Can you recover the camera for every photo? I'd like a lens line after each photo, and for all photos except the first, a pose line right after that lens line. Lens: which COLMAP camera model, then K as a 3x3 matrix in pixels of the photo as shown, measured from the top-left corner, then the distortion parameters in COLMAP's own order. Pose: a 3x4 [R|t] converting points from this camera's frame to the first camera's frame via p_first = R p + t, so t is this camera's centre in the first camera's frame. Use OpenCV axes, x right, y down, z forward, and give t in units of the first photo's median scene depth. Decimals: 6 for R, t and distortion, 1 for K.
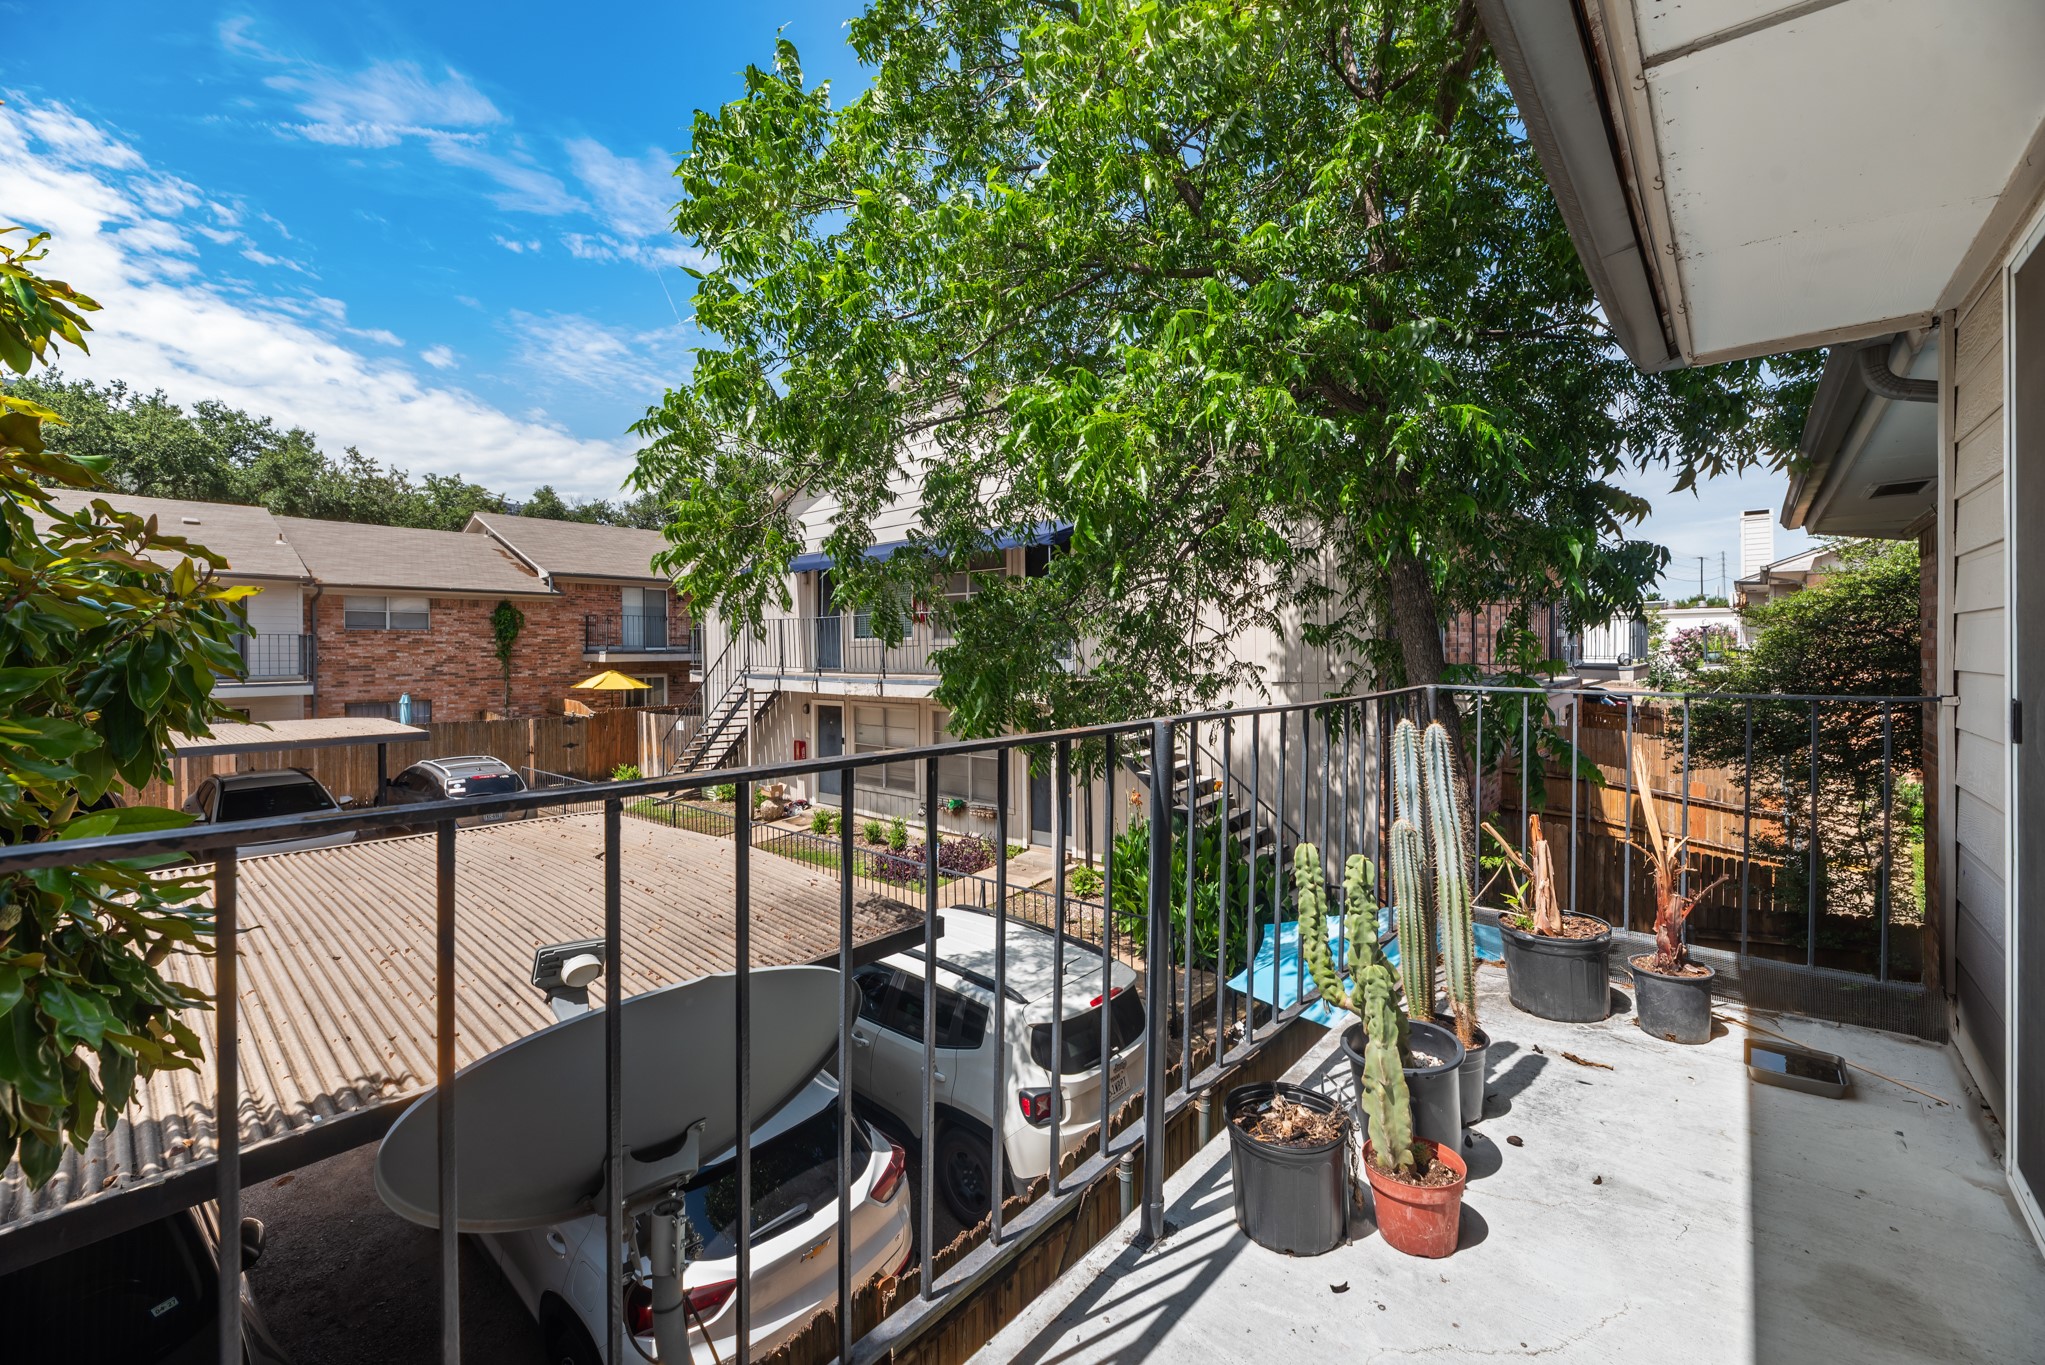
lens RADIAL K [[829.8, 0, 1019.9], [0, 829.8, 660.7], [0, 0, 1]] dist [-0.000138, 0.000081]
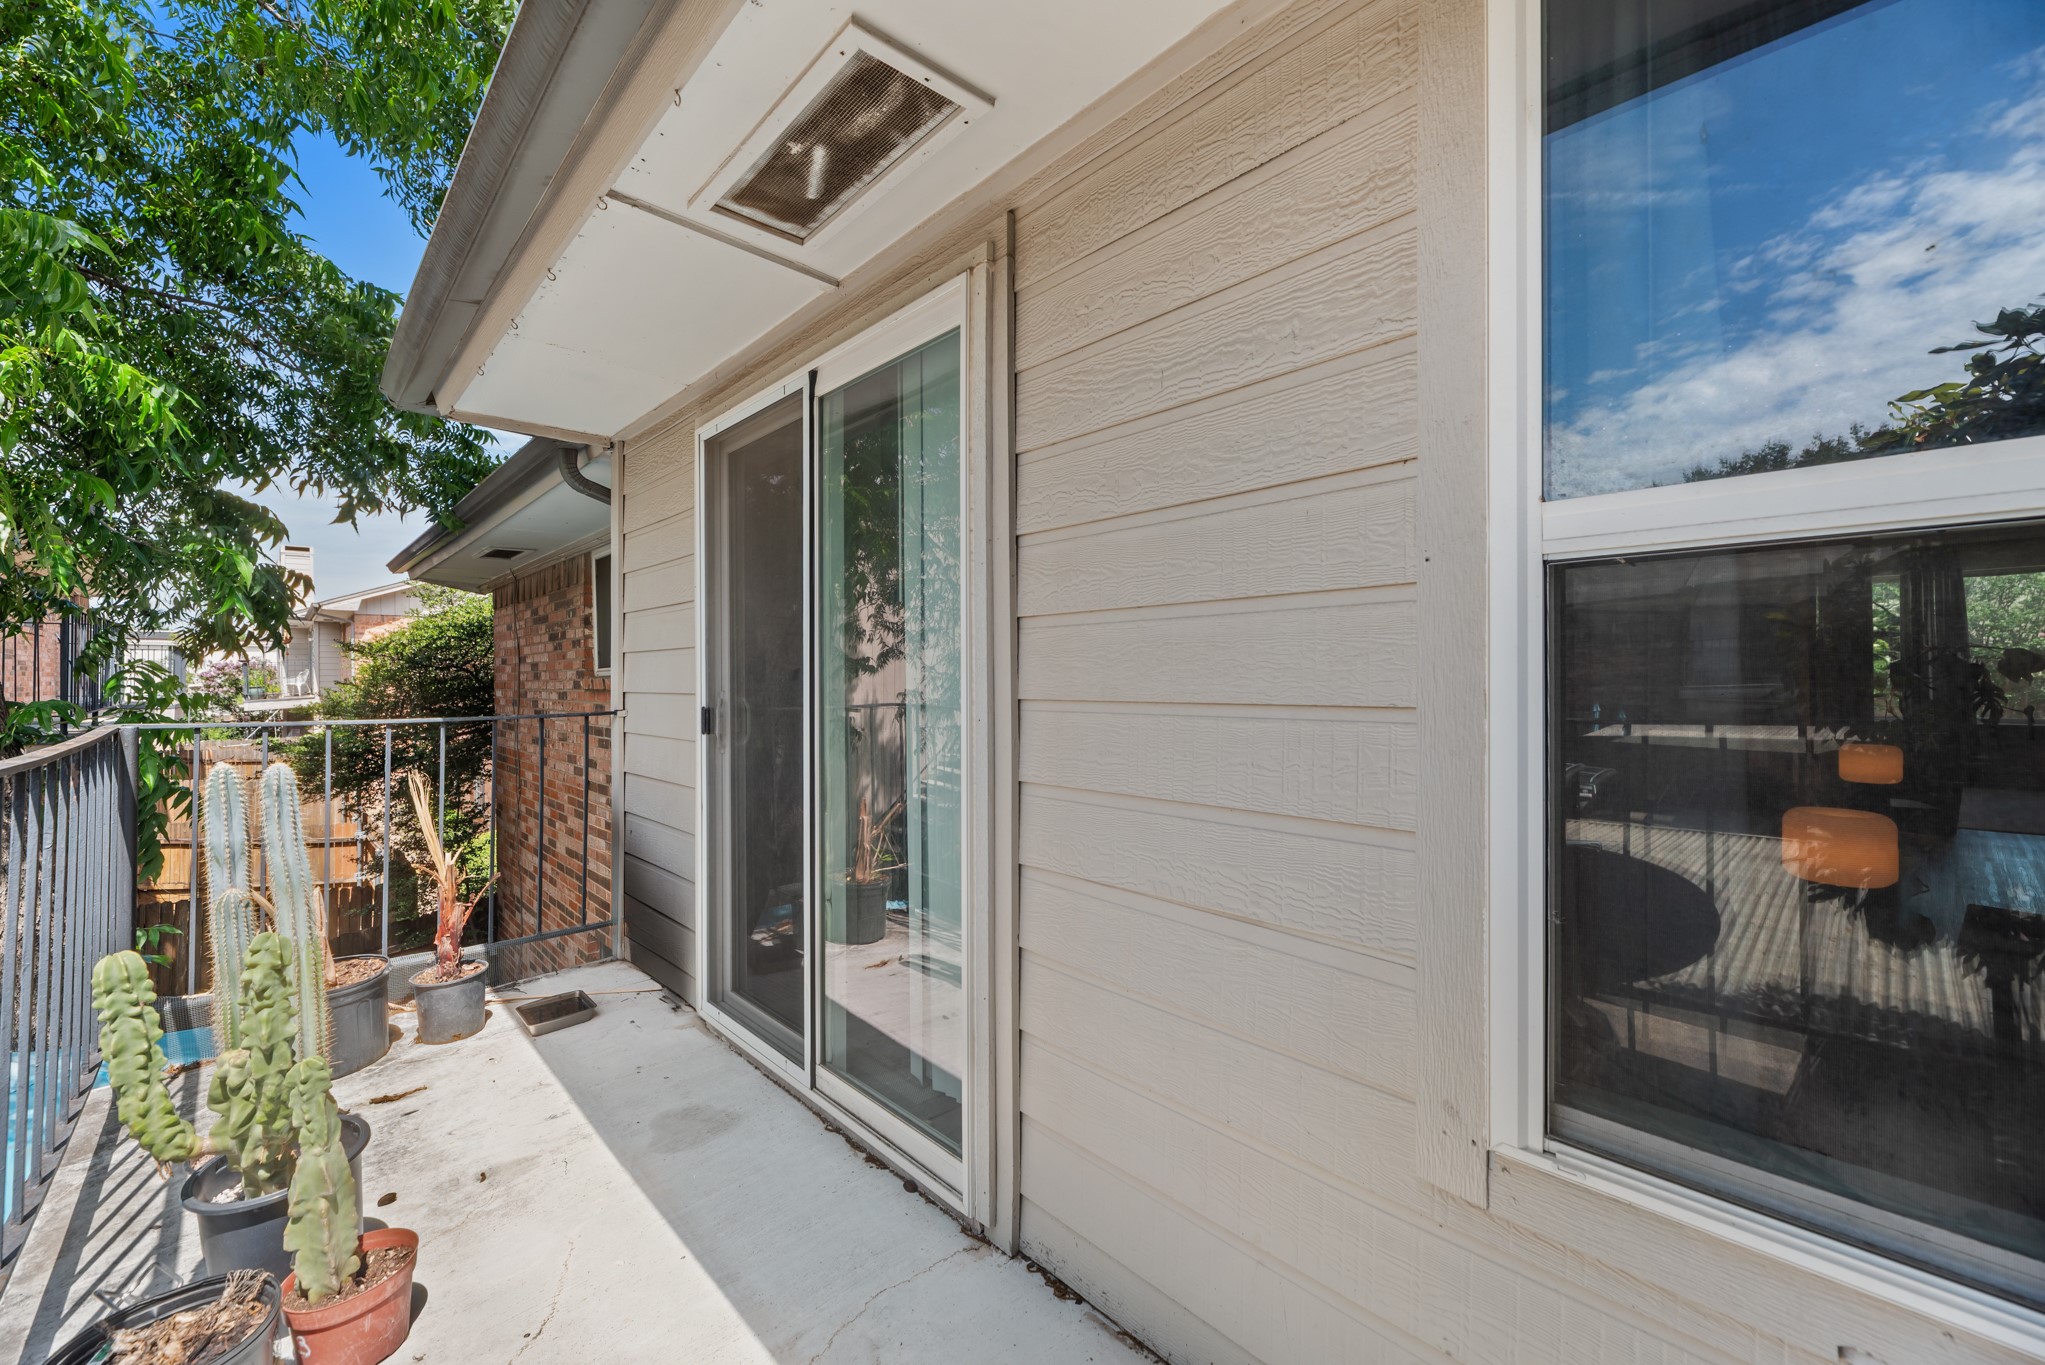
lens RADIAL K [[831.2, 0, 1022.5], [0, 831.2, 682.5], [0, 0, 1]] dist [0.000766, 0.000196]
pose [[0.114440, -0.000801, 0.993430, -0.200744], [0.018185, 0.999834, -0.001289, 0.008188], [-0.993264, 0.018213, 0.114435, 0.135696]]
